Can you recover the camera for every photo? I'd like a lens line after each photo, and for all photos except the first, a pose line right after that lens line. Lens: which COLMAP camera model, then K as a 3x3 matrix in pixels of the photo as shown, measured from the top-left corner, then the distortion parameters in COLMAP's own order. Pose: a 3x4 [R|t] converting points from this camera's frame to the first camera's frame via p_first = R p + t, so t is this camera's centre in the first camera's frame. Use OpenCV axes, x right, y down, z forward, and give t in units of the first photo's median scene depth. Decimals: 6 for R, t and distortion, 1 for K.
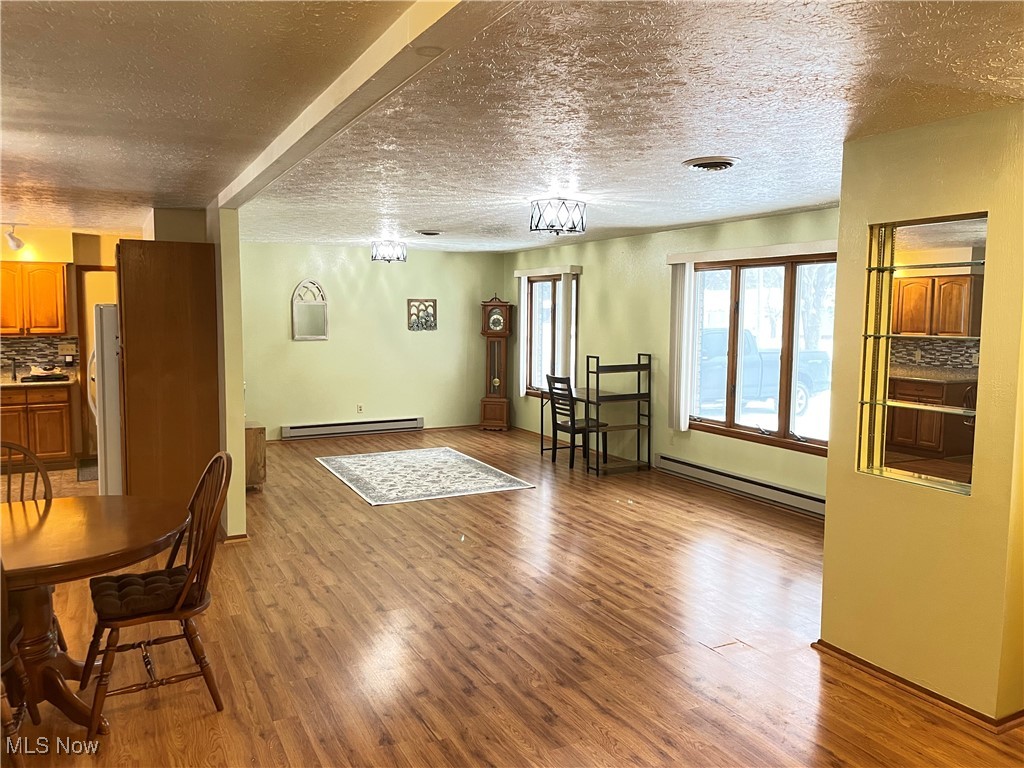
lens RADIAL K [[776.9, 0, 511.6], [0, 776.9, 370.1], [0, 0, 1]] dist [0.105330, -0.125942]
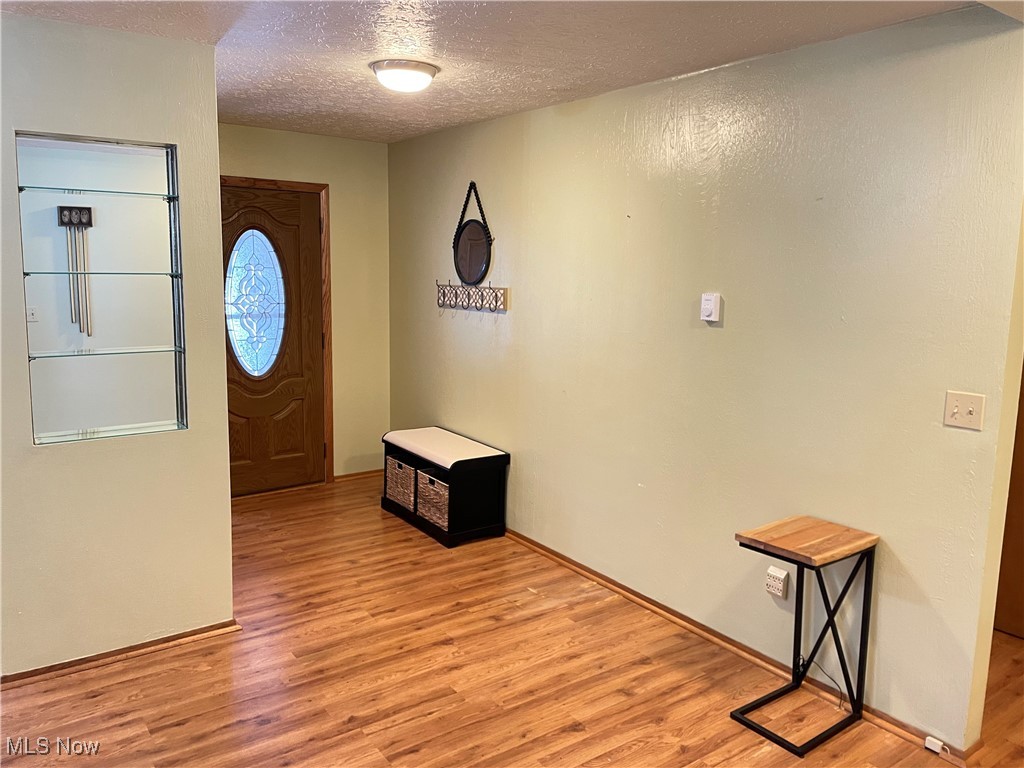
lens RADIAL K [[776.9, 0, 511.6], [0, 776.9, 370.1], [0, 0, 1]] dist [0.105330, -0.125942]
pose [[-0.137259, -0.143603, 0.980070, -0.291060], [0.060241, 0.986394, 0.152966, -0.028464], [-0.988702, 0.080037, -0.126741, 0.450952]]
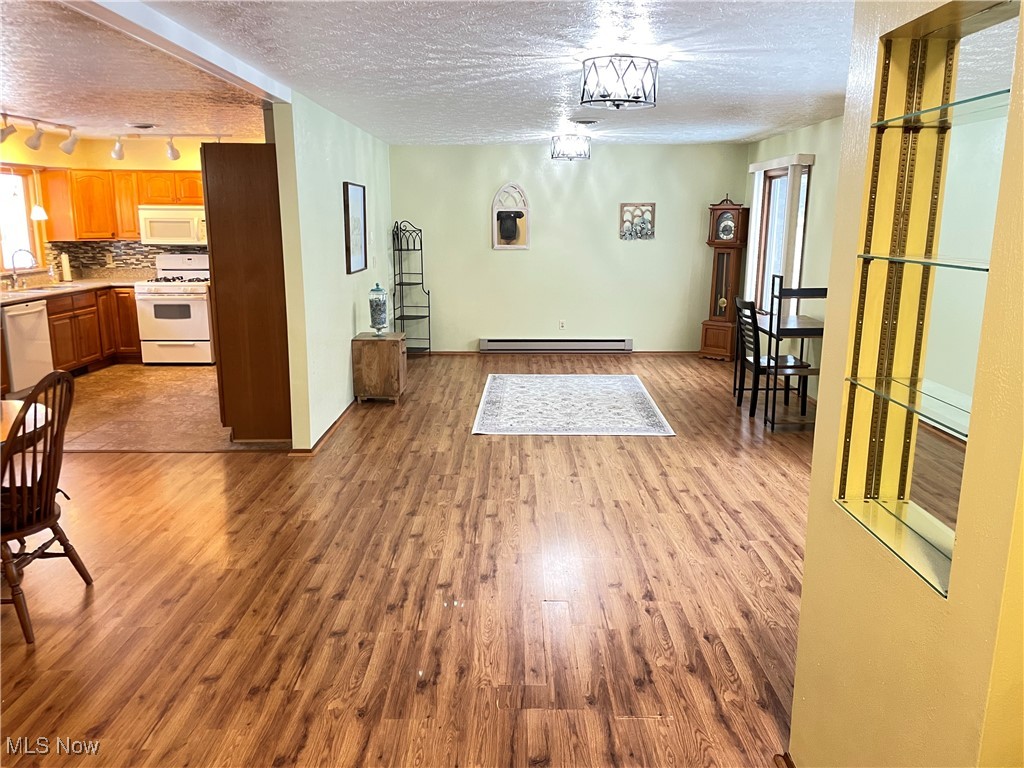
lens RADIAL K [[776.9, 0, 511.6], [0, 776.9, 370.1], [0, 0, 1]] dist [0.105330, -0.125942]
pose [[0.886987, 0.085690, -0.453774, 0.356130], [-0.032842, 0.991850, 0.123103, -0.018493], [0.460624, -0.094288, 0.882573, 0.302360]]
